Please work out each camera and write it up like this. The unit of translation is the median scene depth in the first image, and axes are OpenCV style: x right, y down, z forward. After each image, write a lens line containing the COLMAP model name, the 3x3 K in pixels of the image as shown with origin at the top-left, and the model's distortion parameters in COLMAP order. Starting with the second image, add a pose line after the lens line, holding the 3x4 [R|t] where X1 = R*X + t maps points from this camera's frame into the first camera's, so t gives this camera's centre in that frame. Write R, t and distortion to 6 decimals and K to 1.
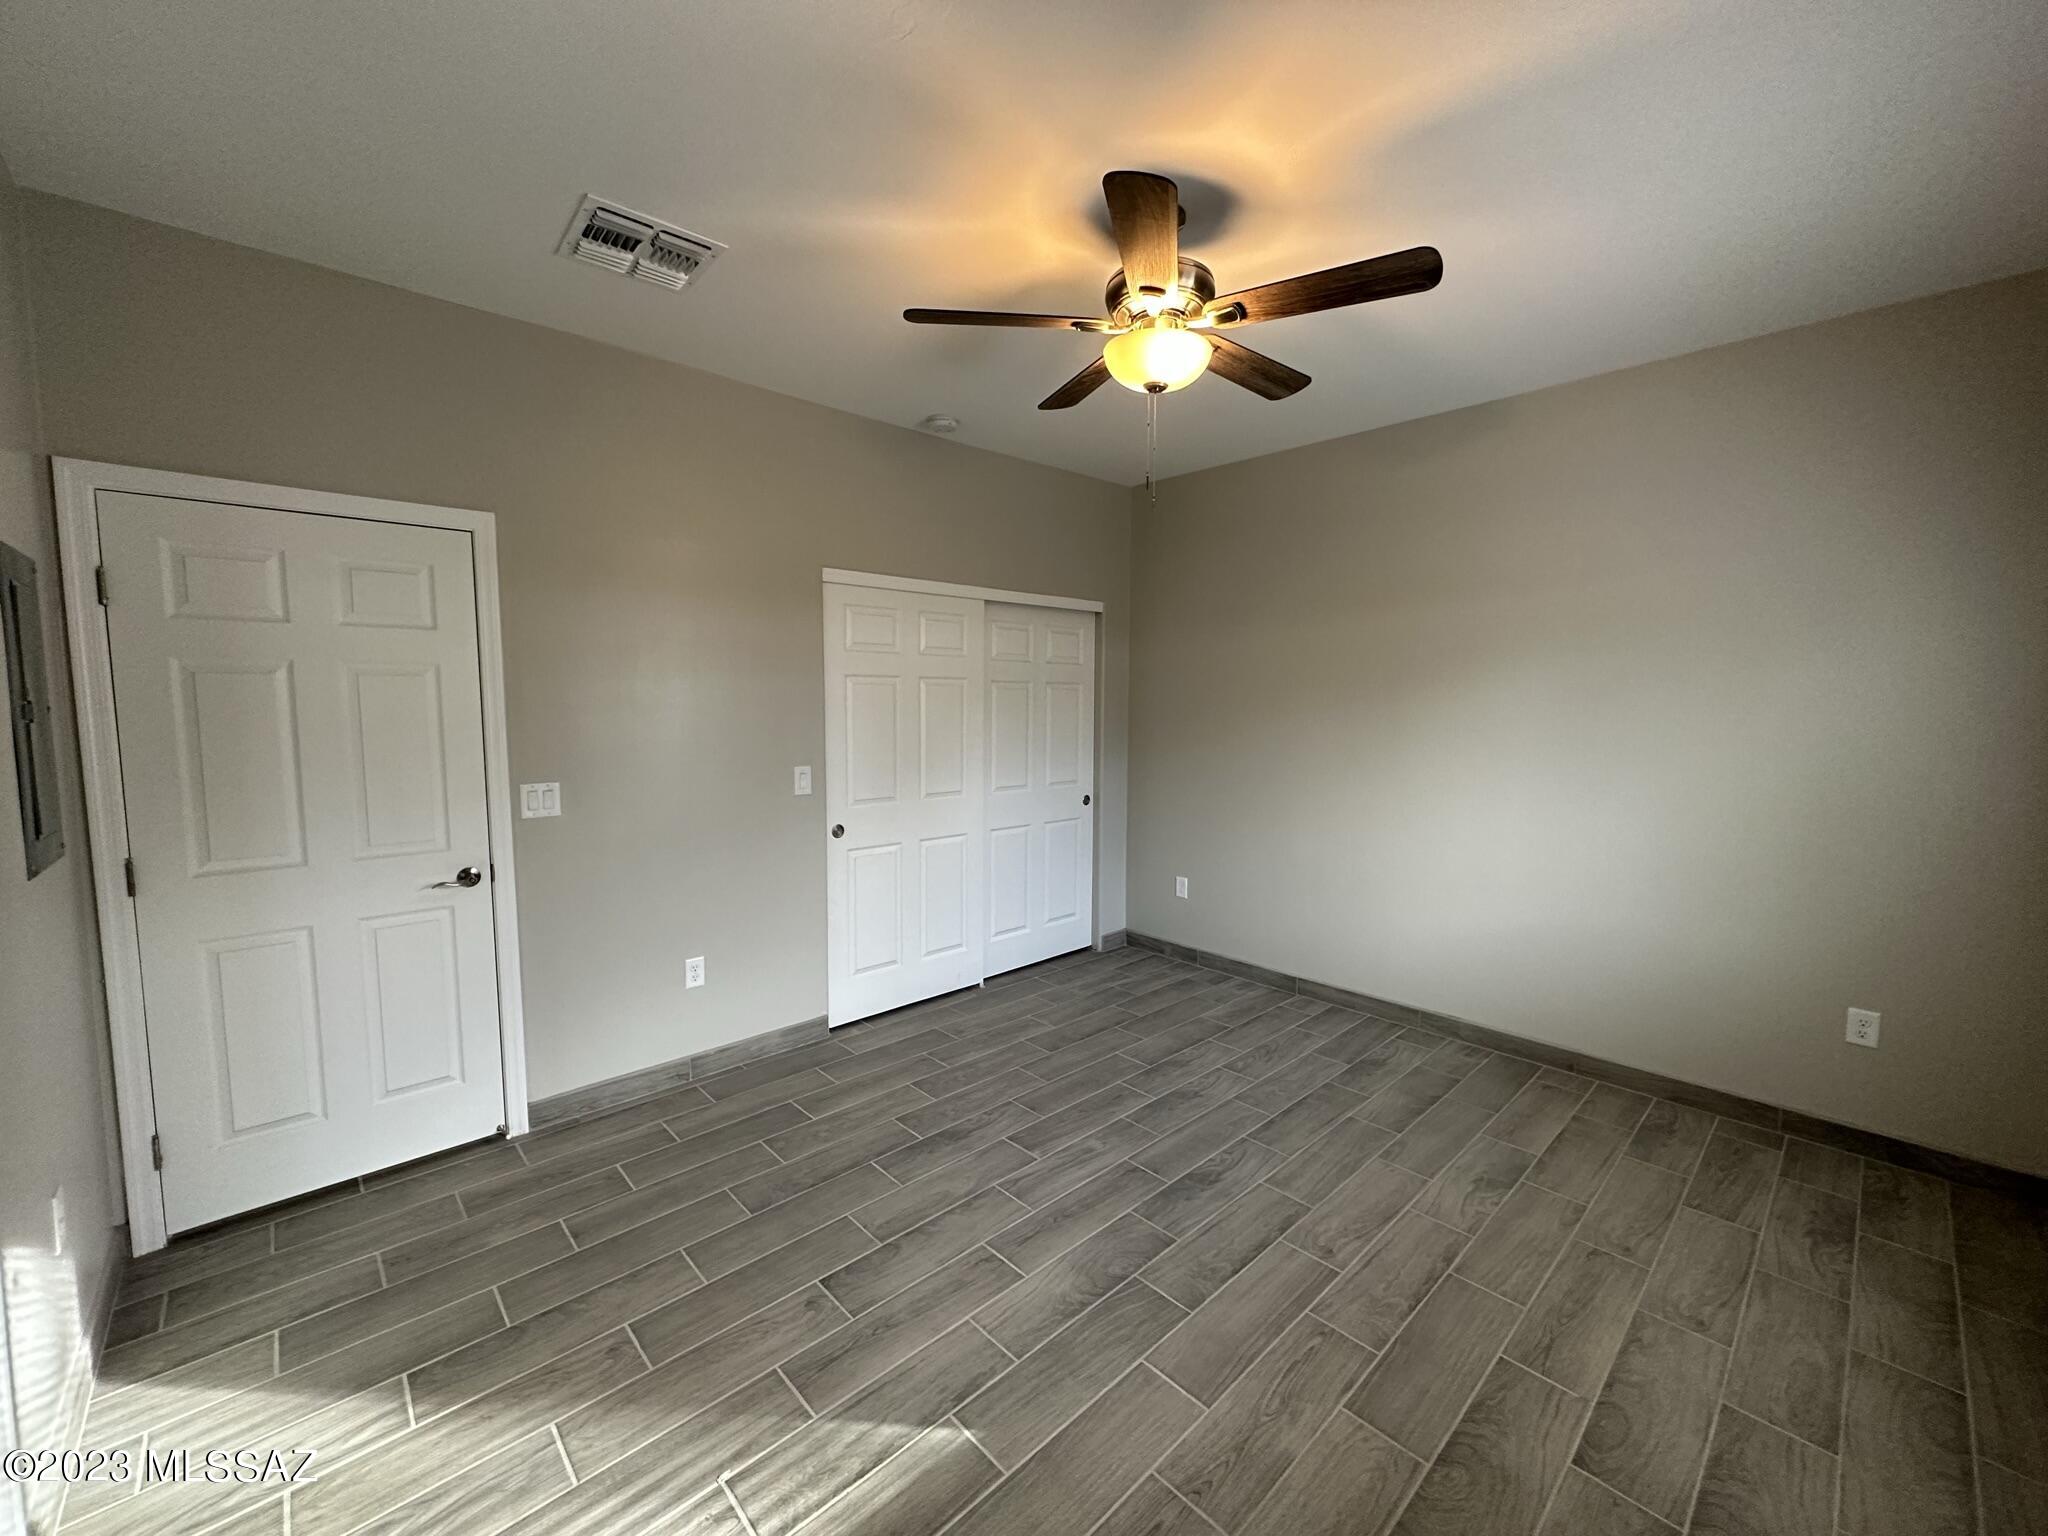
lens RADIAL K [[812.2, 0, 1024.0], [0, 812.2, 768.0], [0, 0, 1]] dist [-0.000705, -0.000150]
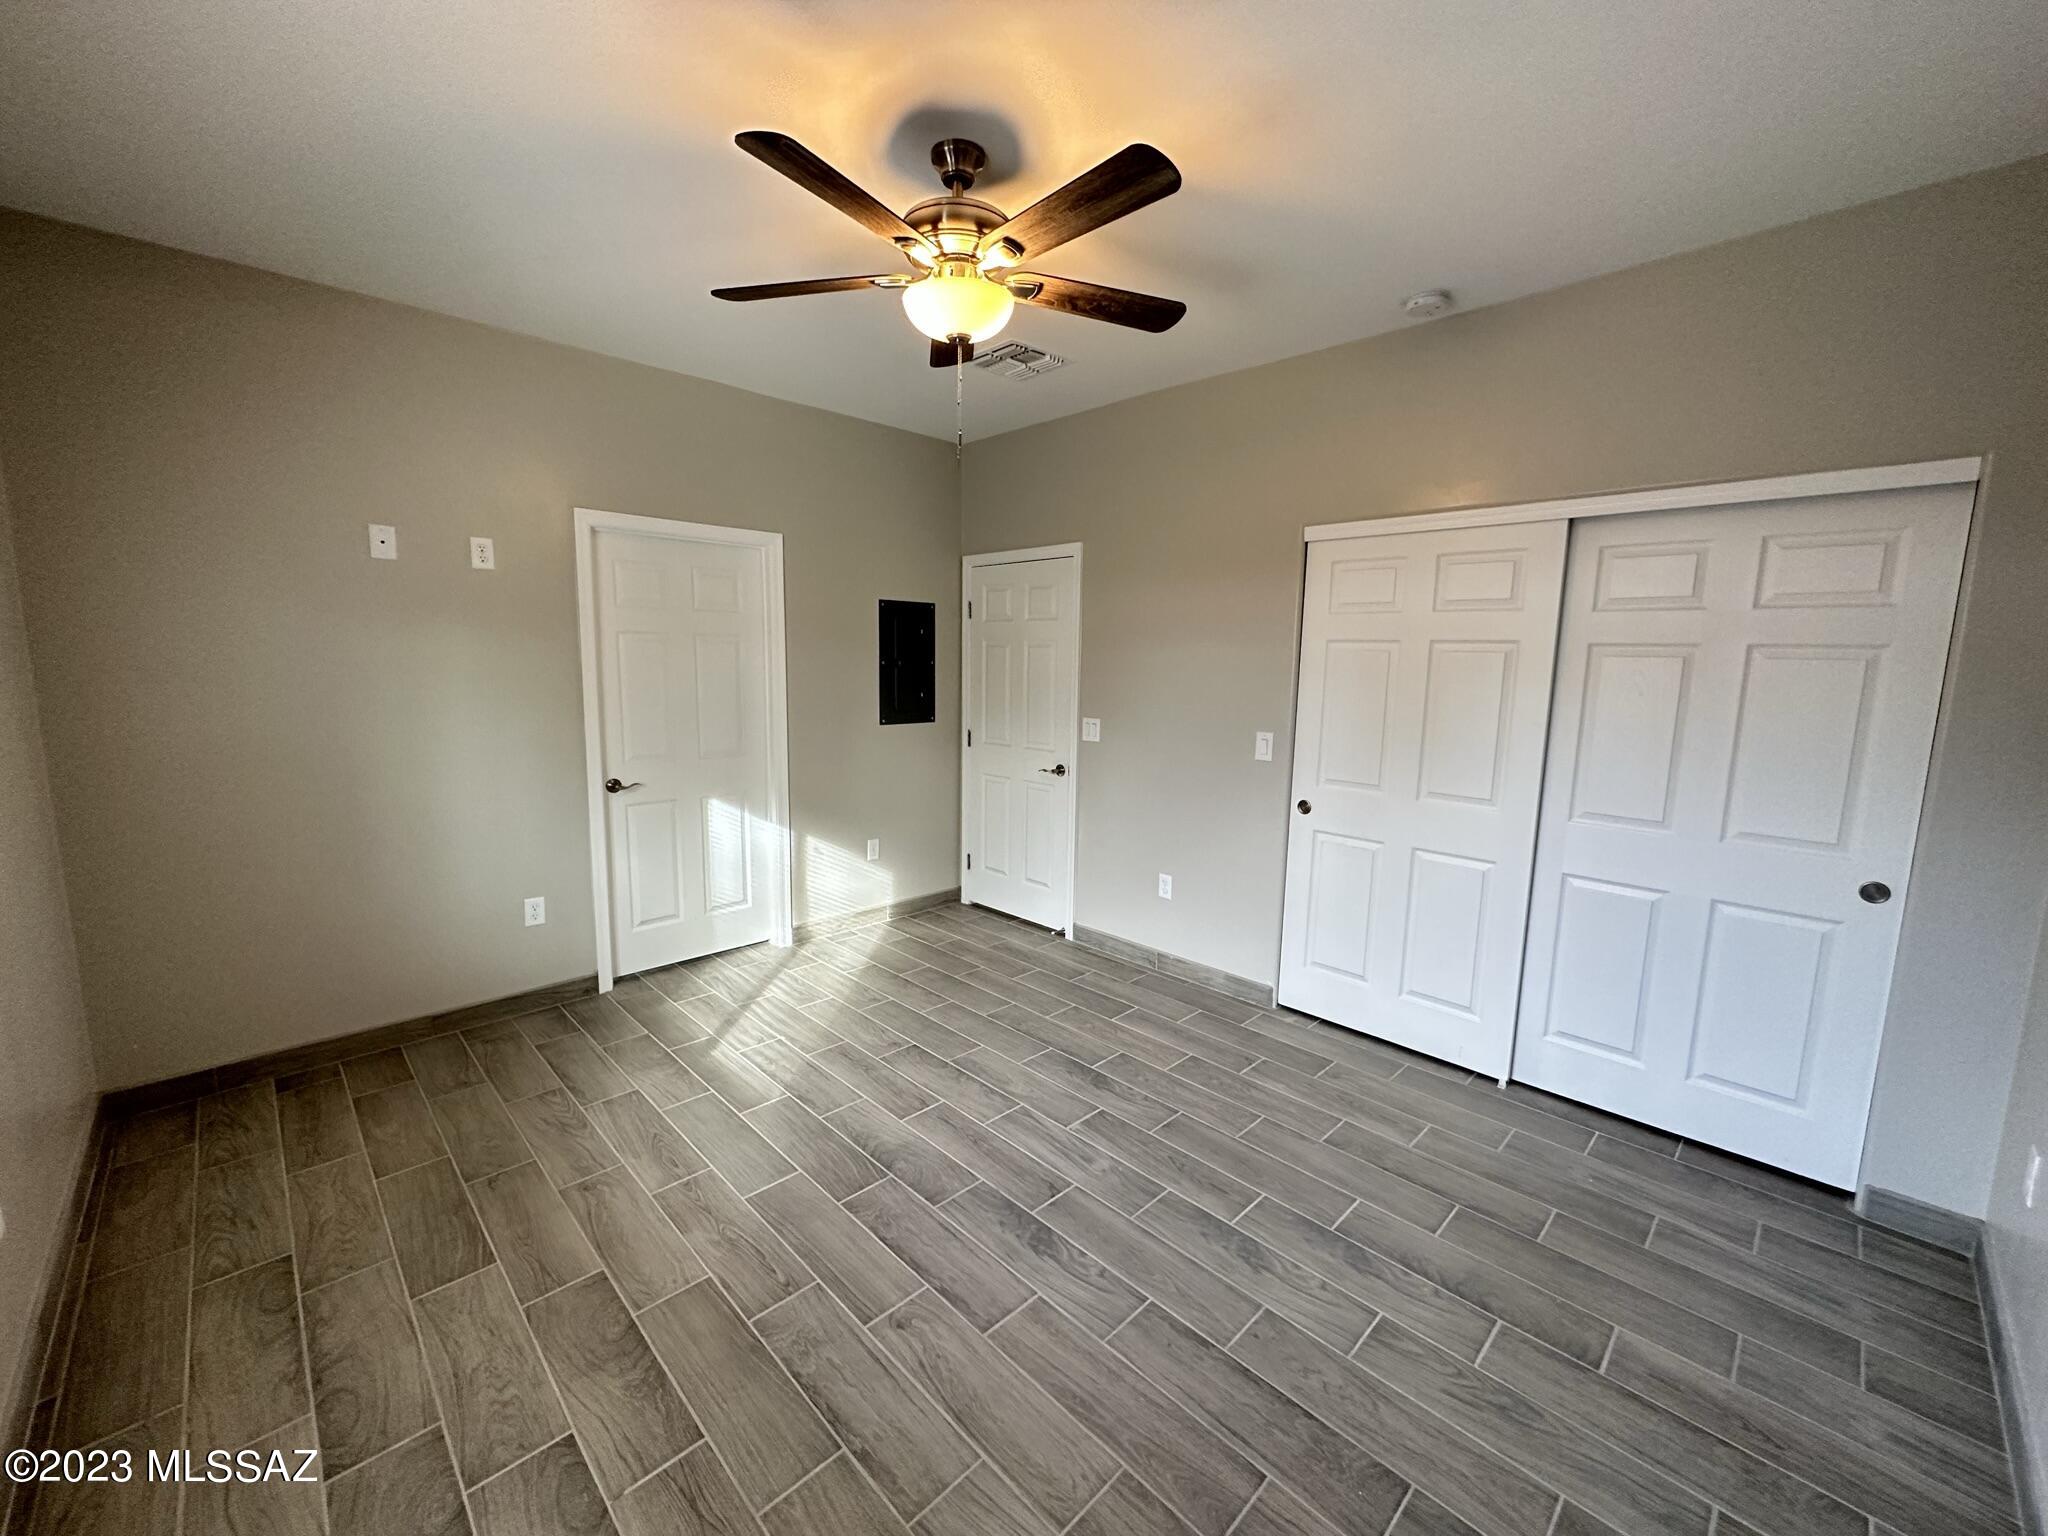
lens RADIAL K [[812.2, 0, 1024.0], [0, 812.2, 768.0], [0, 0, 1]] dist [-0.000705, -0.000150]
pose [[0.026821, 0.136541, -0.990271, 0.863785], [-0.100597, 0.985967, 0.133223, -0.075103], [0.994566, 0.096045, 0.040180, 0.791349]]
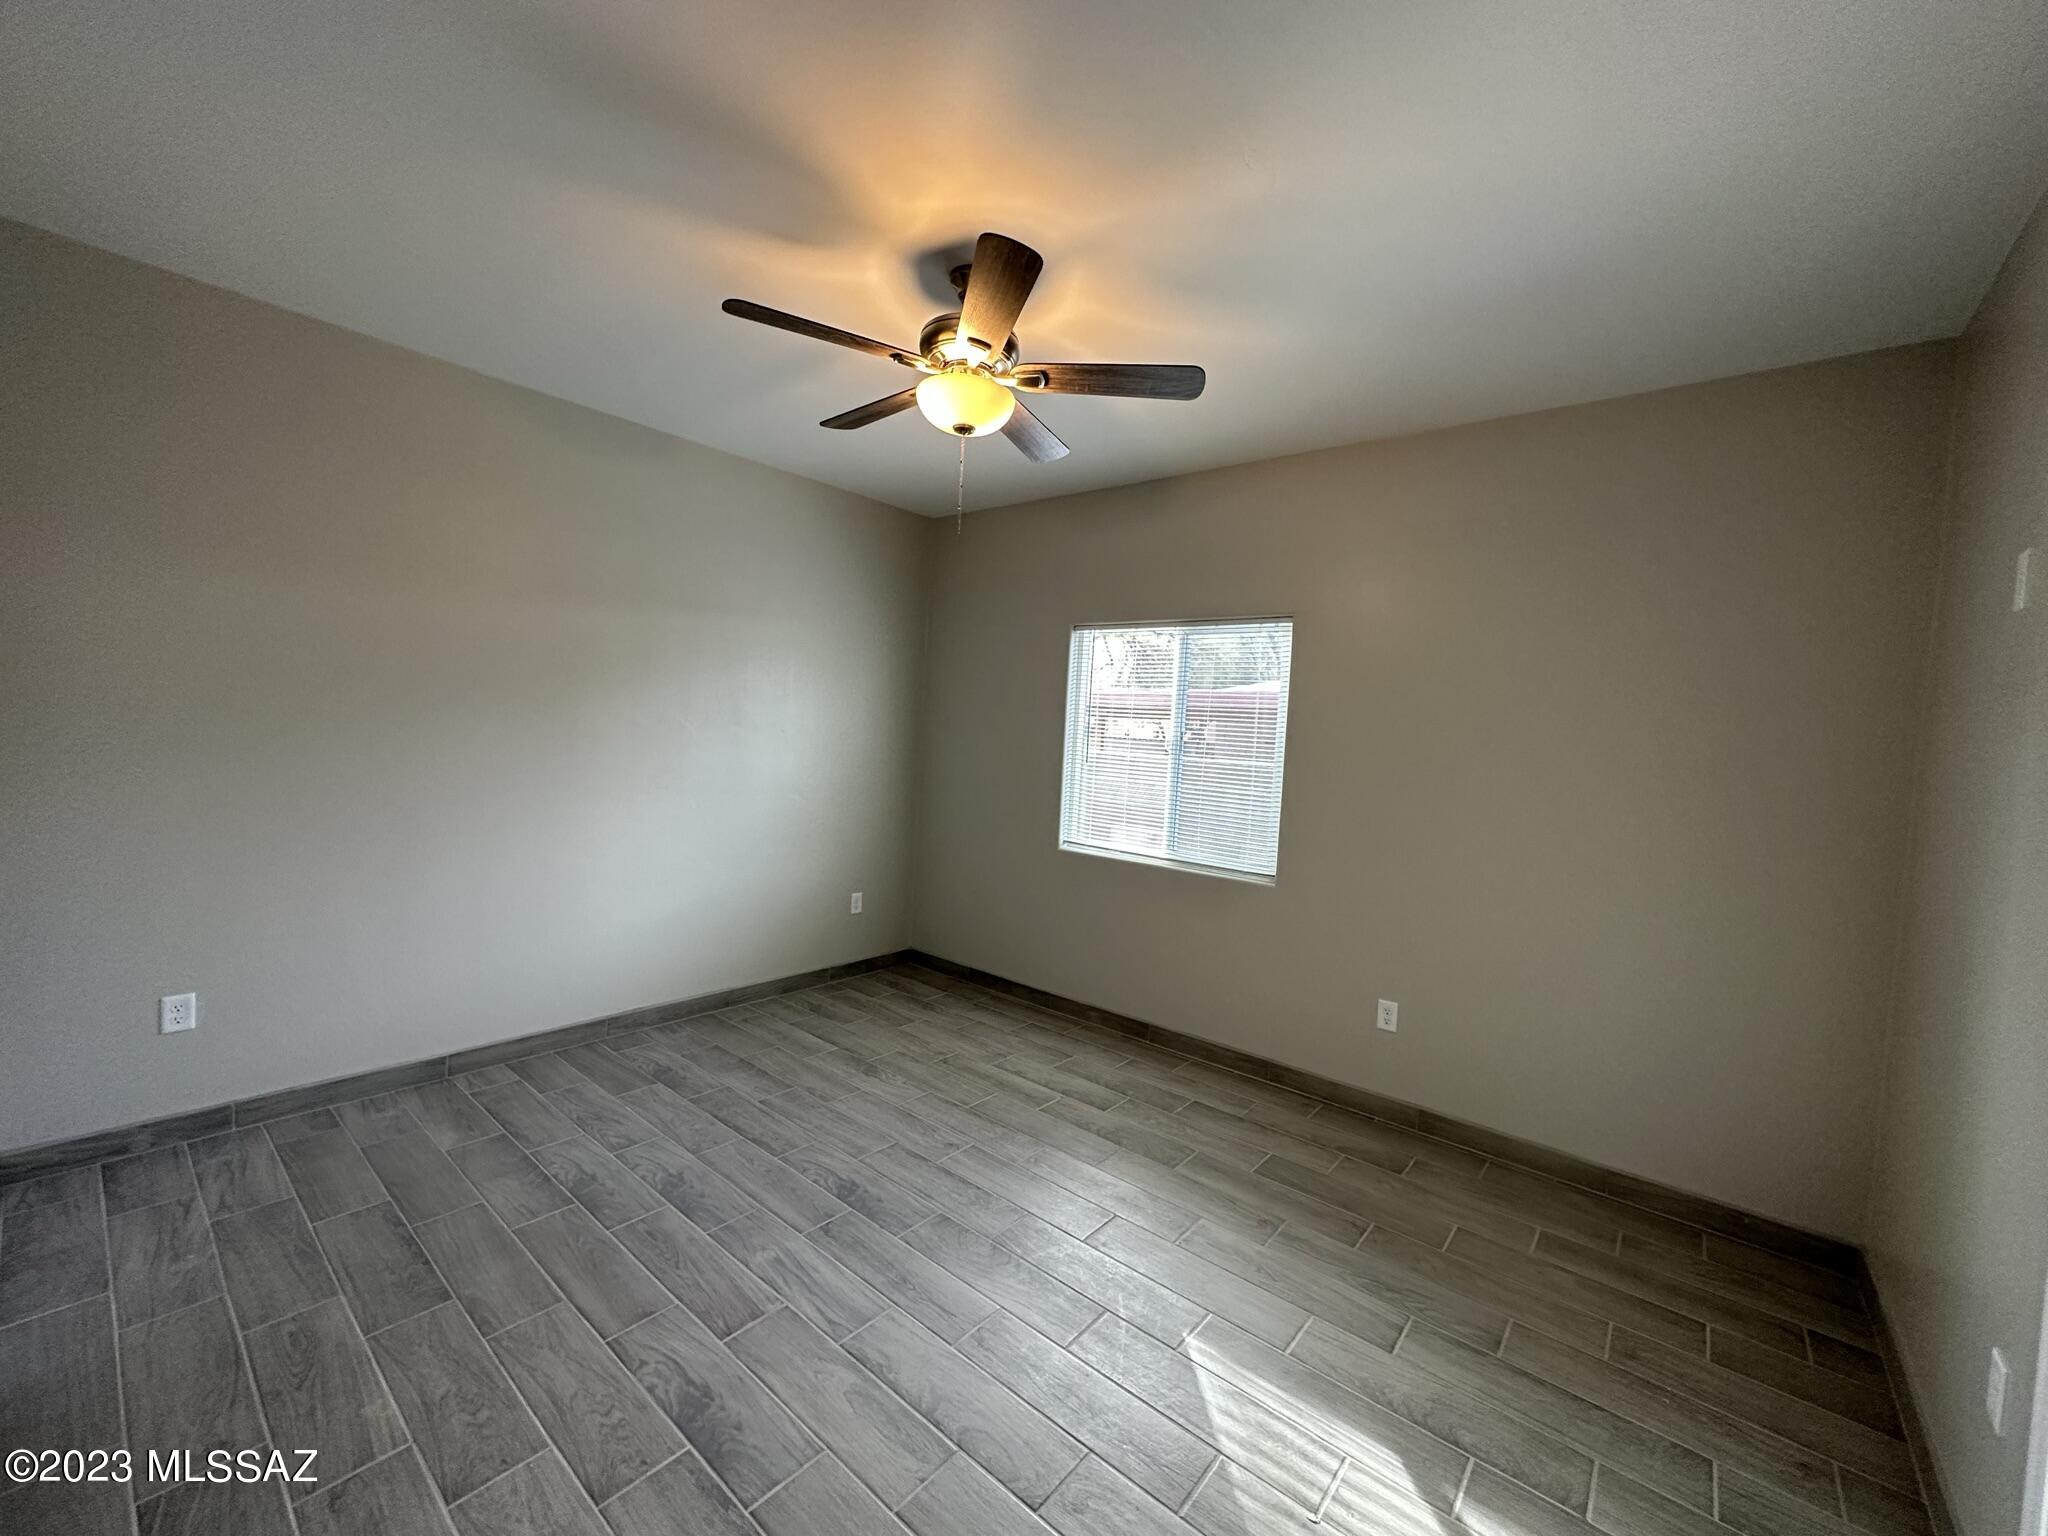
lens RADIAL K [[812.2, 0, 1024.0], [0, 812.2, 768.0], [0, 0, 1]] dist [-0.000705, -0.000150]
pose [[-0.123695, -0.055638, 0.990759, -0.681061], [0.029597, 0.997776, 0.059728, -0.061491], [-0.991879, 0.036711, -0.121773, 0.777811]]
